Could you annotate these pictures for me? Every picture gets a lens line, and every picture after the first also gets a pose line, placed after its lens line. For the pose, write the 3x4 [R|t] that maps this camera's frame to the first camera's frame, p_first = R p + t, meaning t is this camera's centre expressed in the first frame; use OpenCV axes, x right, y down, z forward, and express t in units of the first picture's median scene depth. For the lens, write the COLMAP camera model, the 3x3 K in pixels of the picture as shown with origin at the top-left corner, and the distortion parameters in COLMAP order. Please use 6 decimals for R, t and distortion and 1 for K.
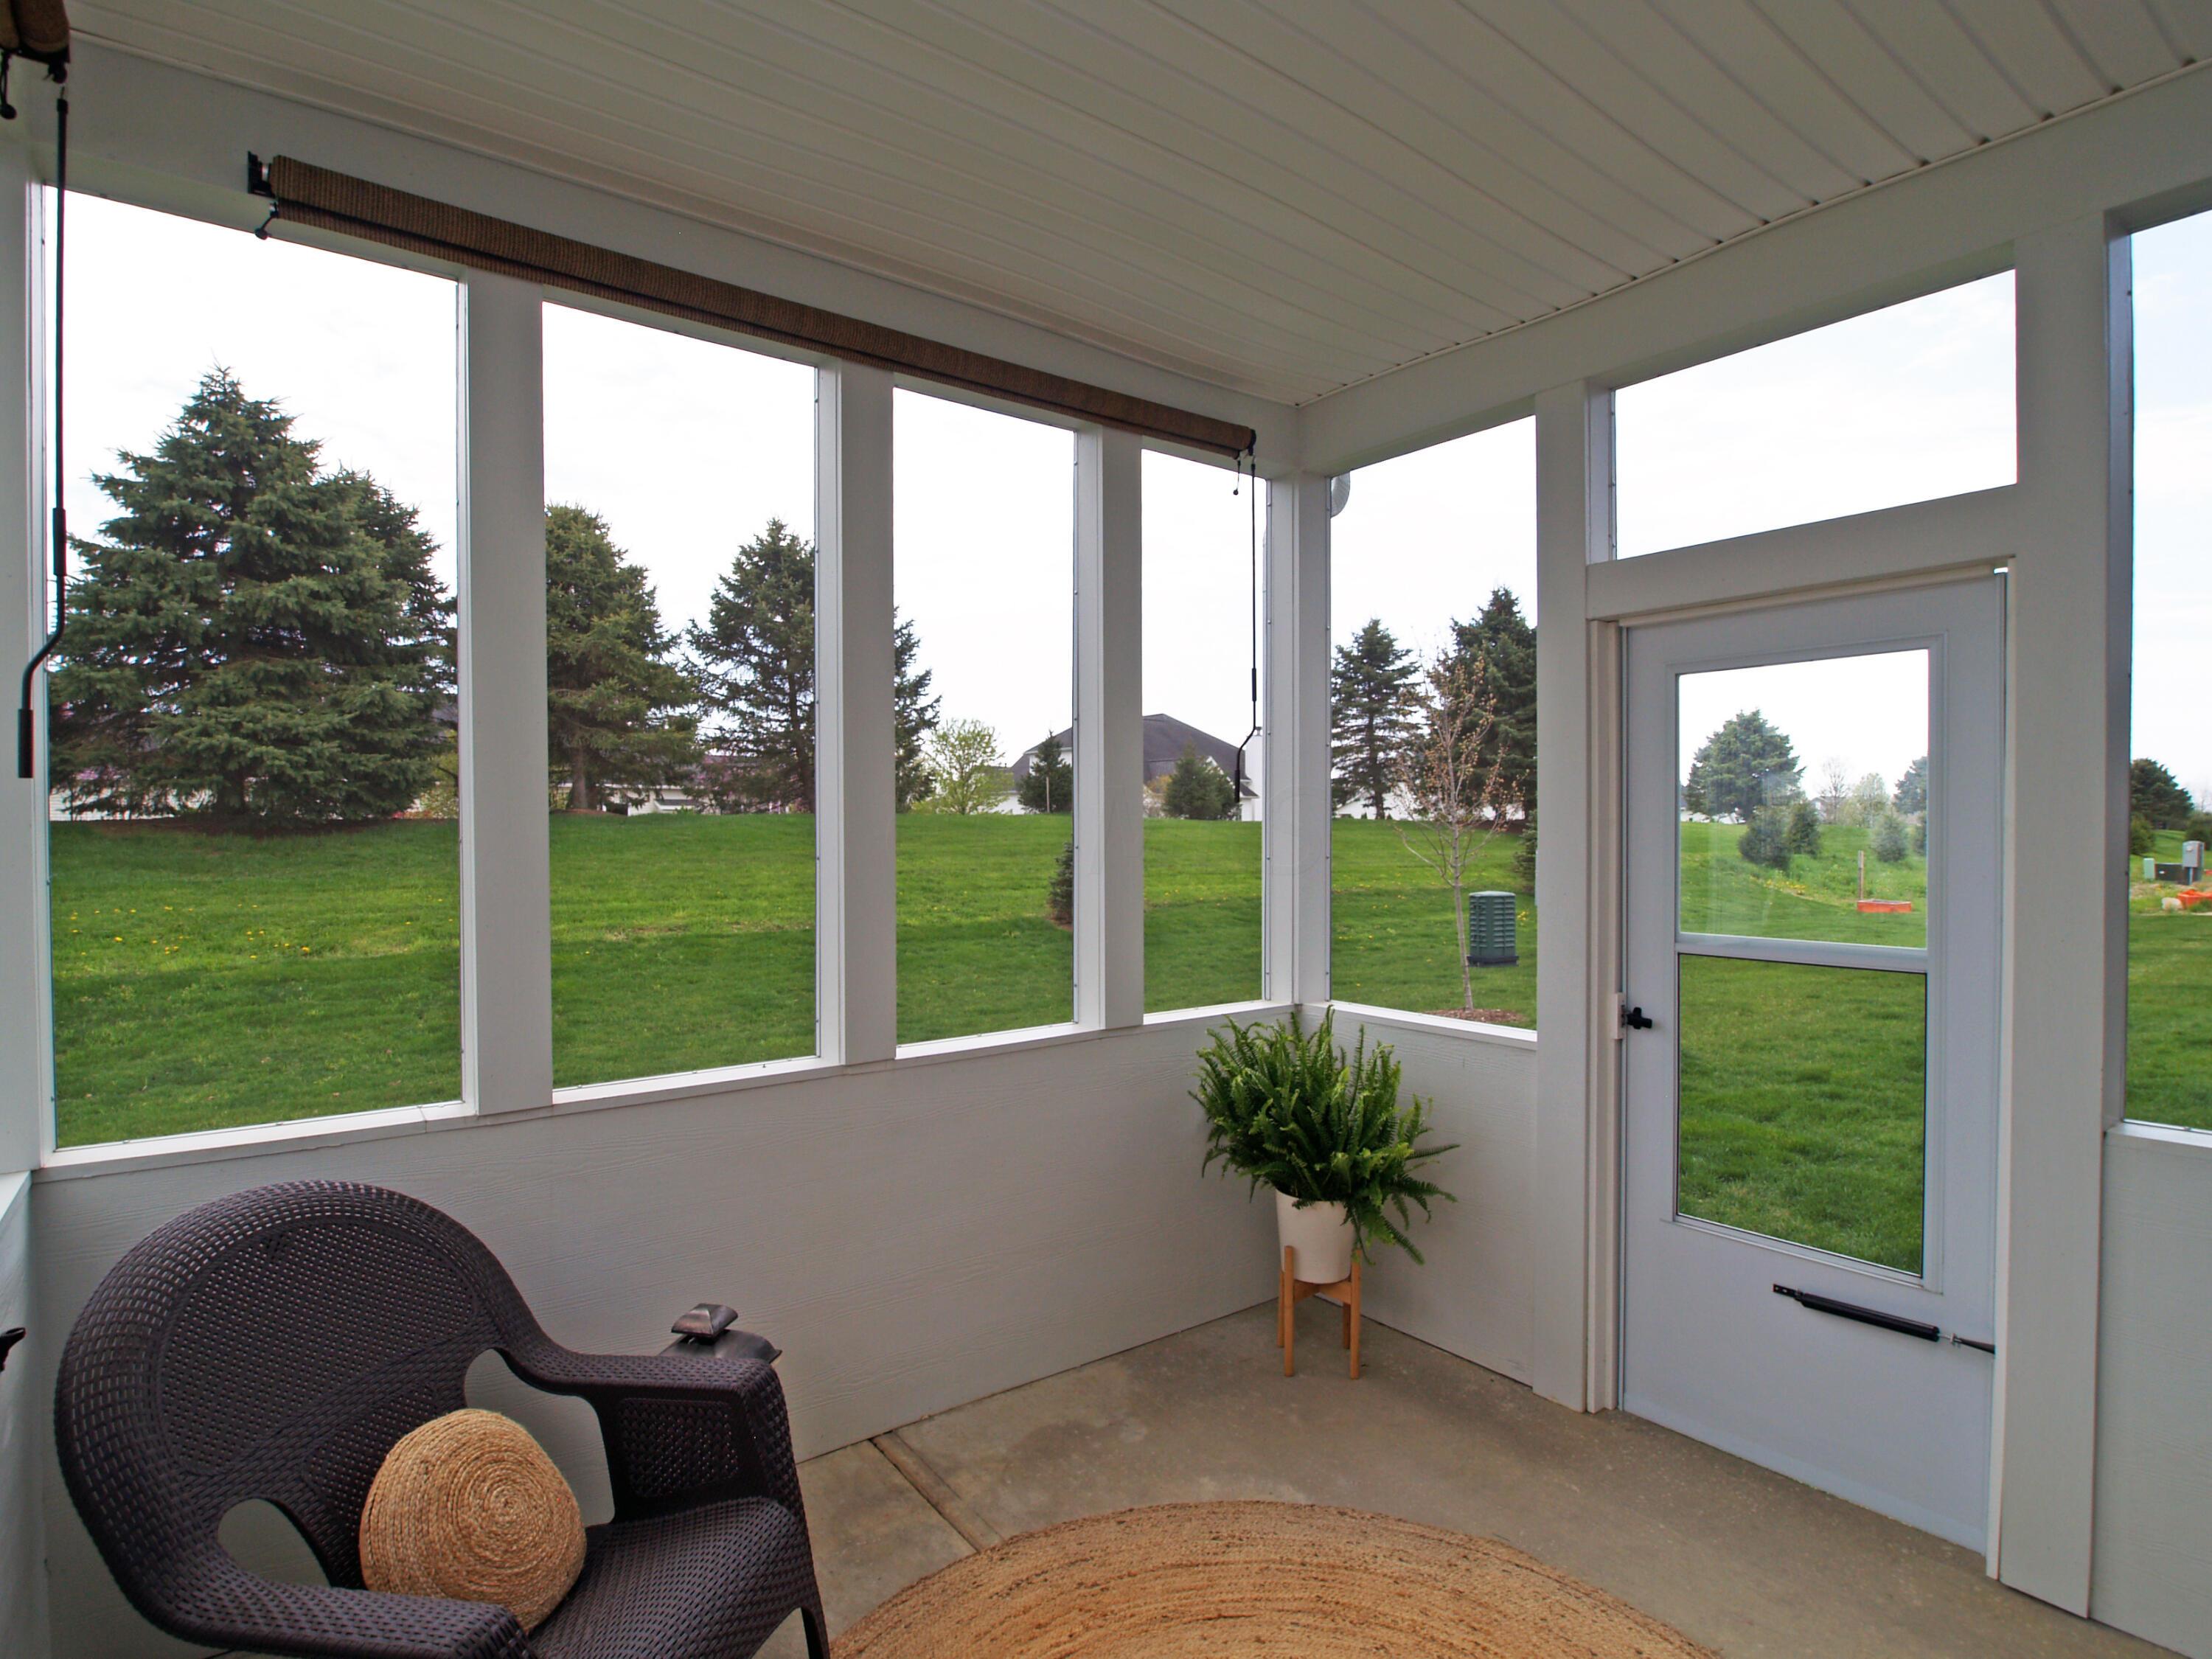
lens RADIAL K [[1153.0, 0, 1096.5], [0, 1153.0, 835.7], [0, 0, 1]] dist [-0.014892, -0.001939]
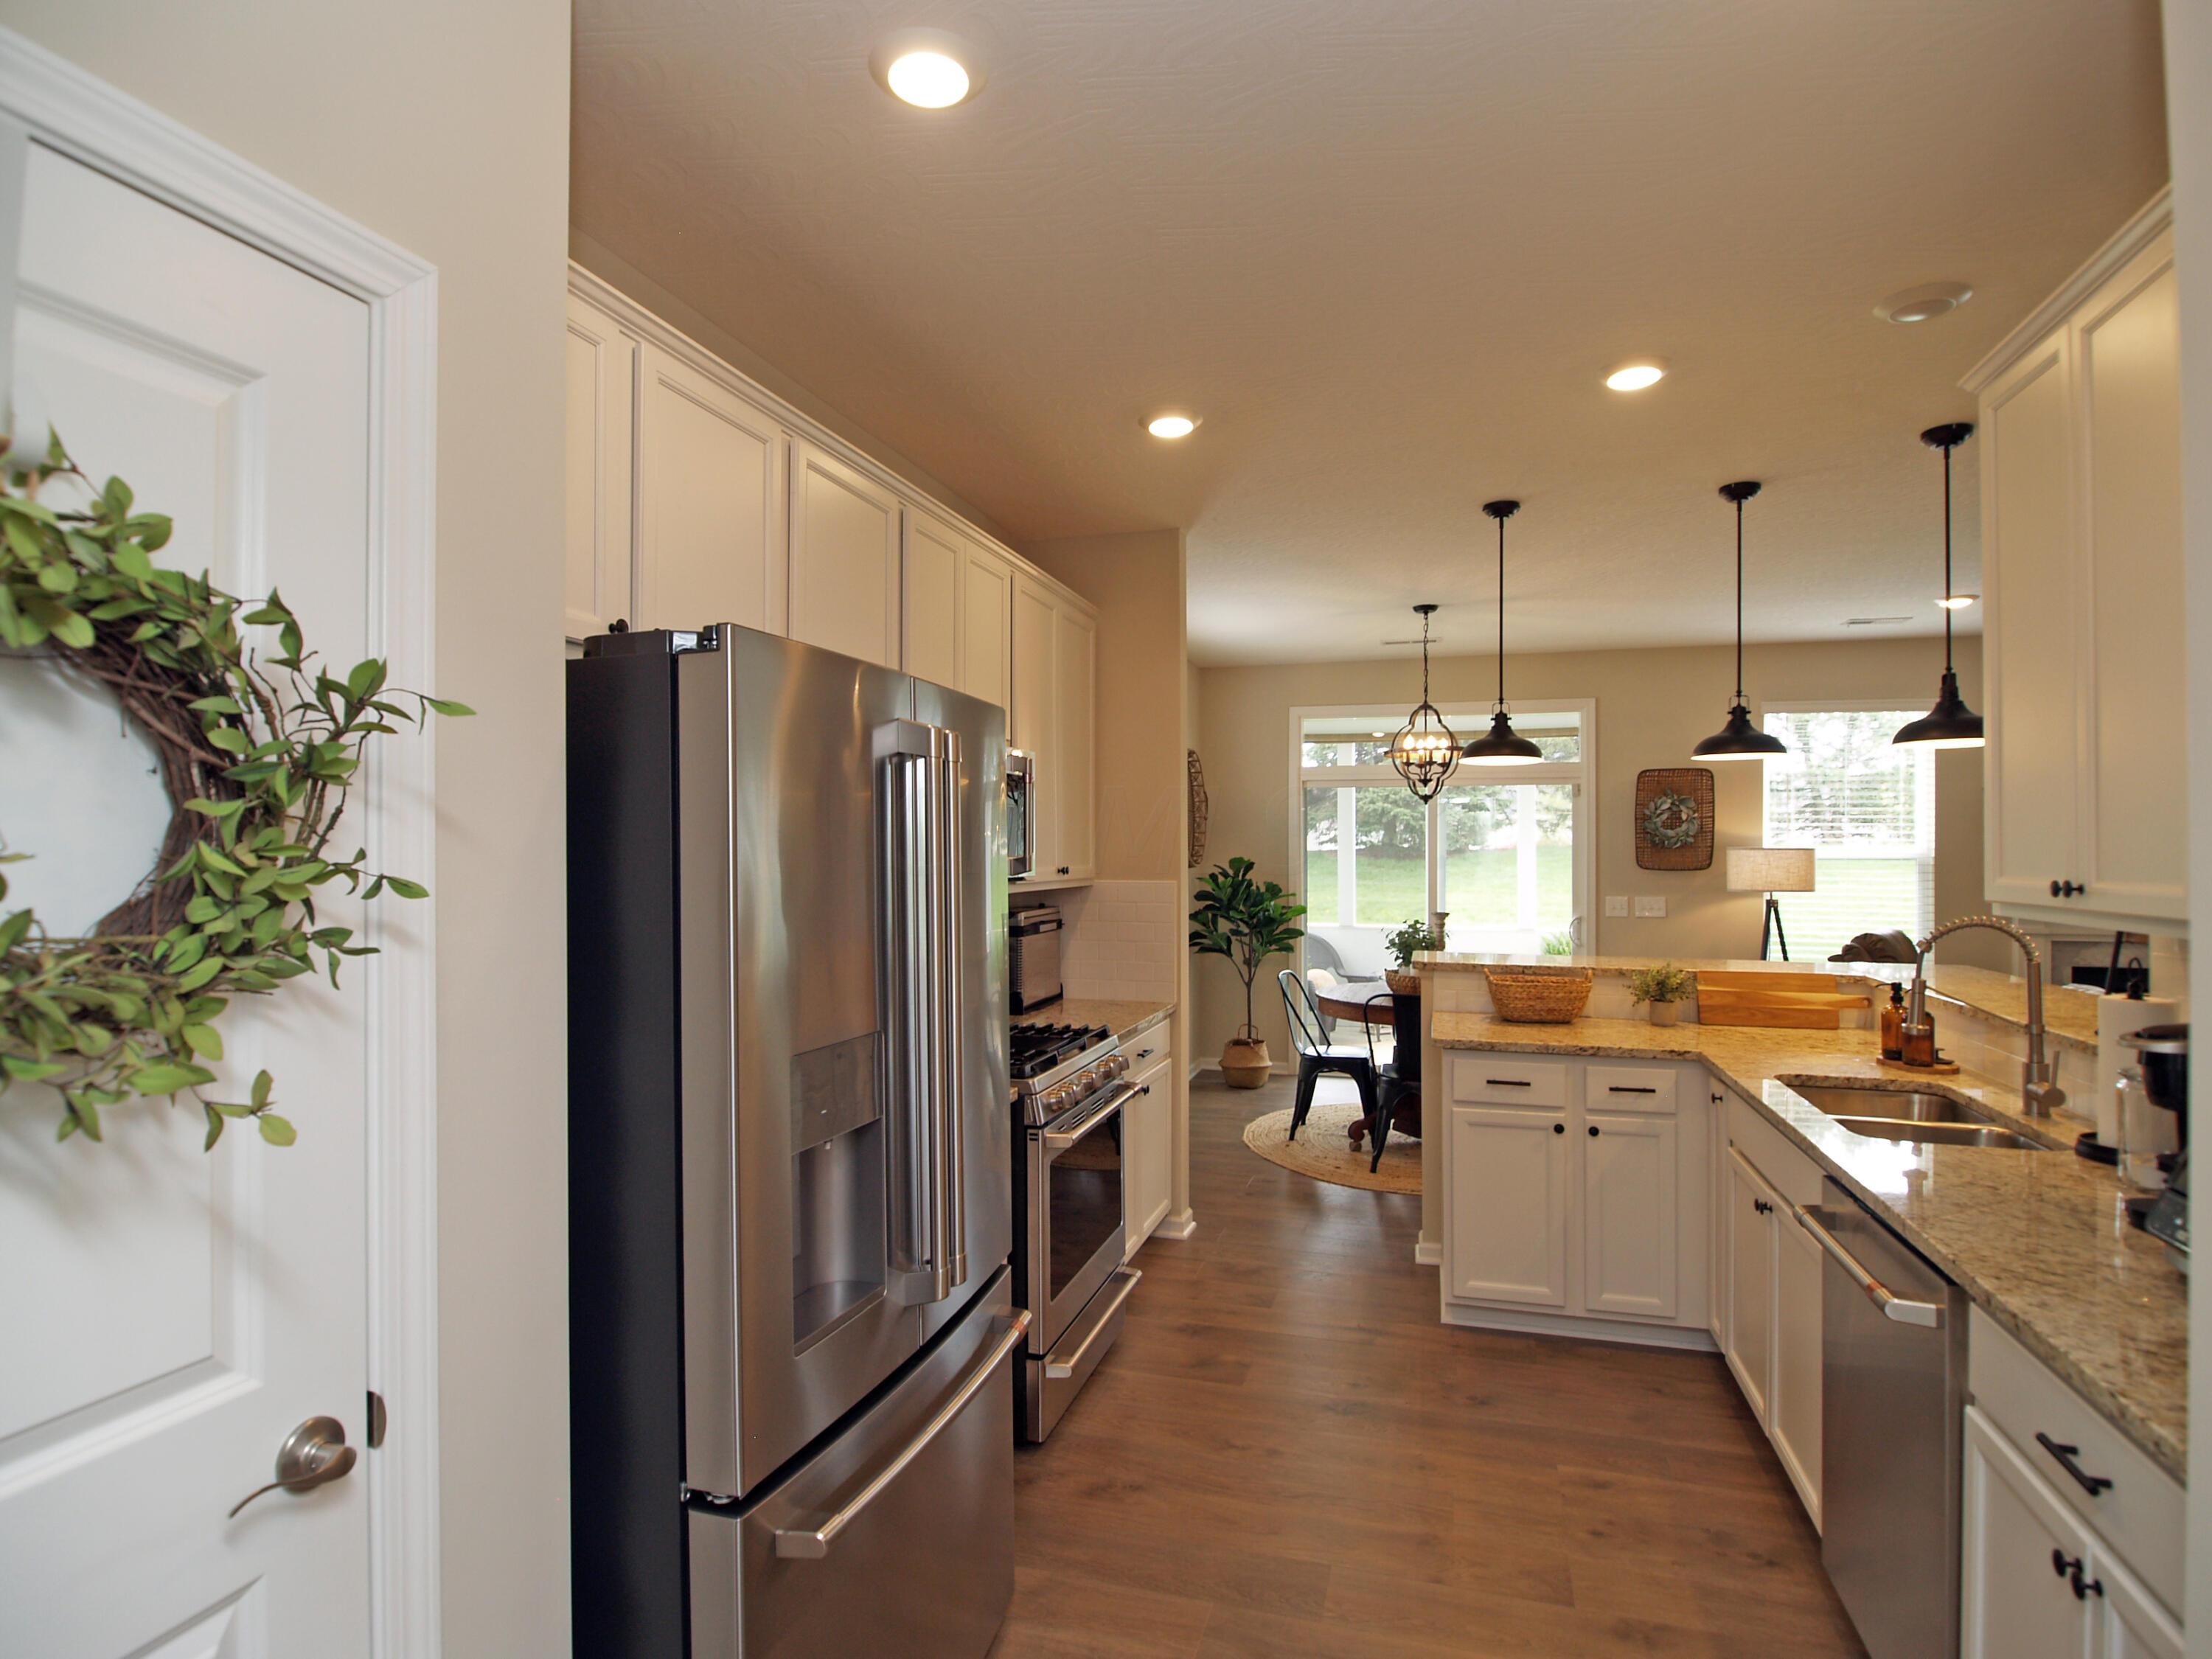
lens RADIAL K [[1153.0, 0, 1102.1], [0, 1153.0, 843.1], [0, 0, 1]] dist [-0.014892, -0.001939]
pose [[0.590981, 0.000554, -0.806685, 0.407788], [-0.010661, 0.999918, -0.007124, -0.007510], [0.806615, 0.012810, 0.590938, -0.390720]]
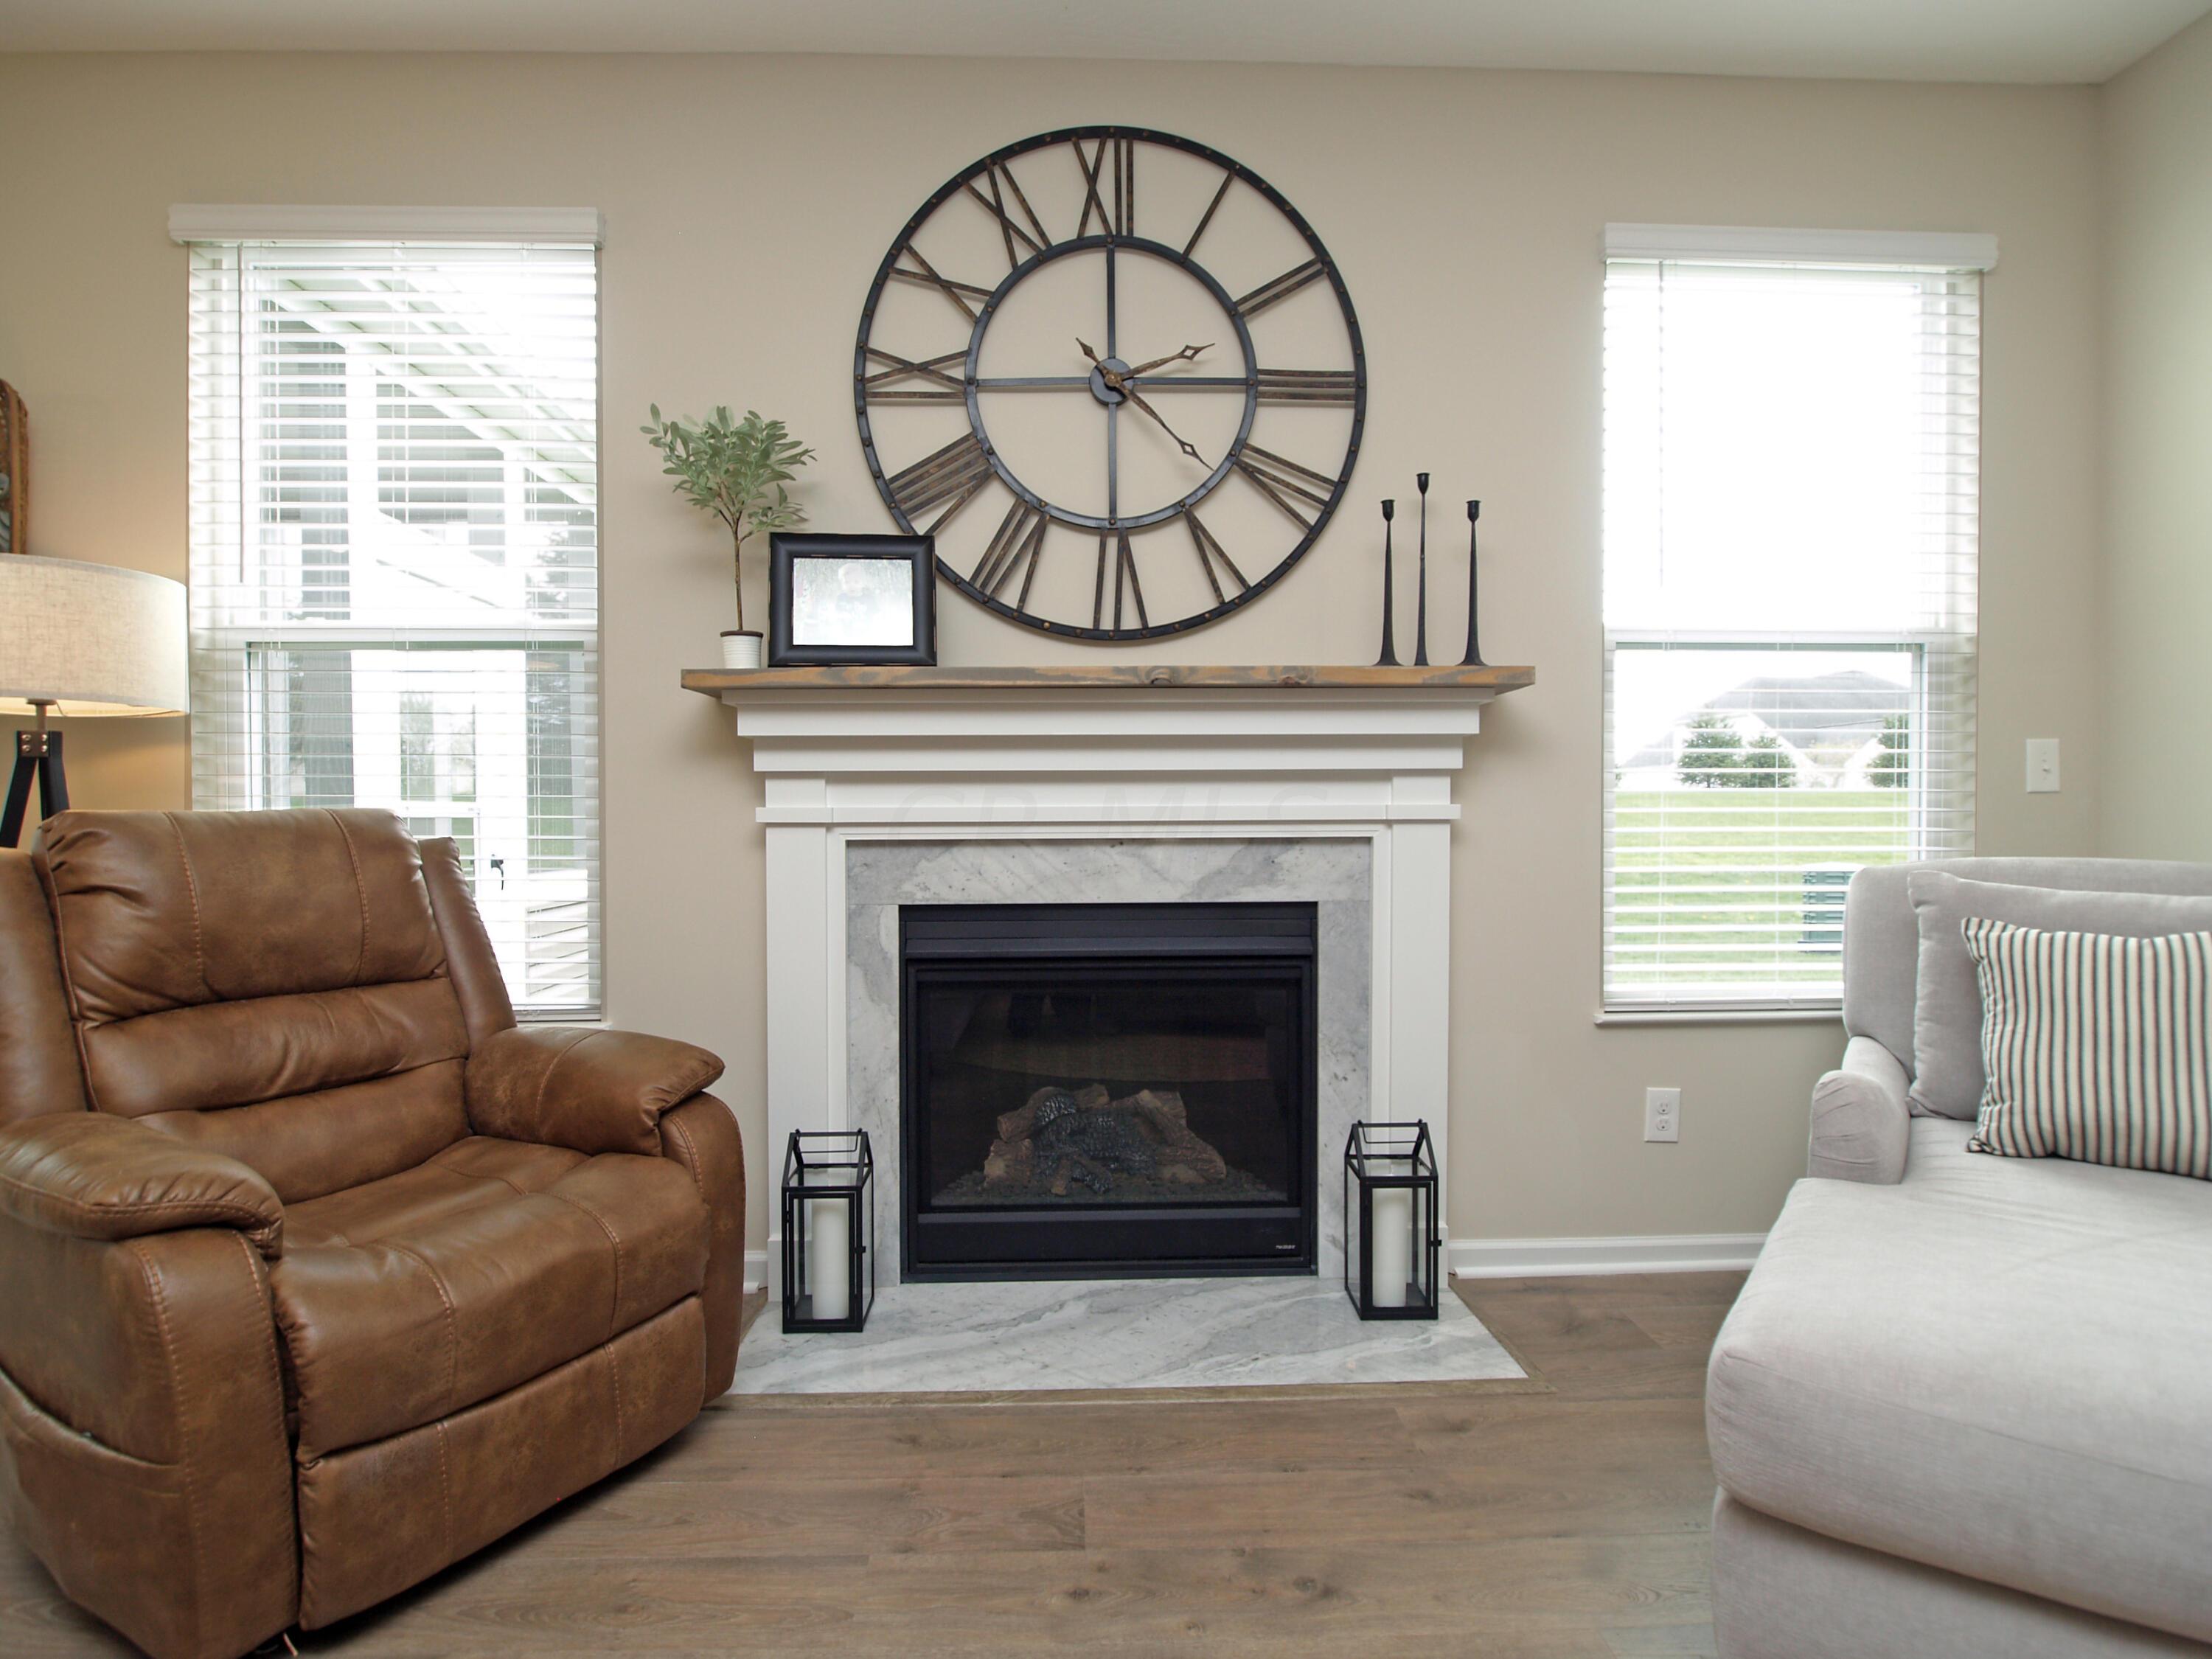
lens RADIAL K [[1153.0, 0, 1104.0], [0, 1153.0, 824.9], [0, 0, 1]] dist [-0.014892, -0.001939]
pose [[0.821092, 0.021052, -0.570408, 0.401918], [-0.005758, 0.999574, 0.028603, 0.015268], [0.570767, -0.020202, 0.820864, 0.038326]]
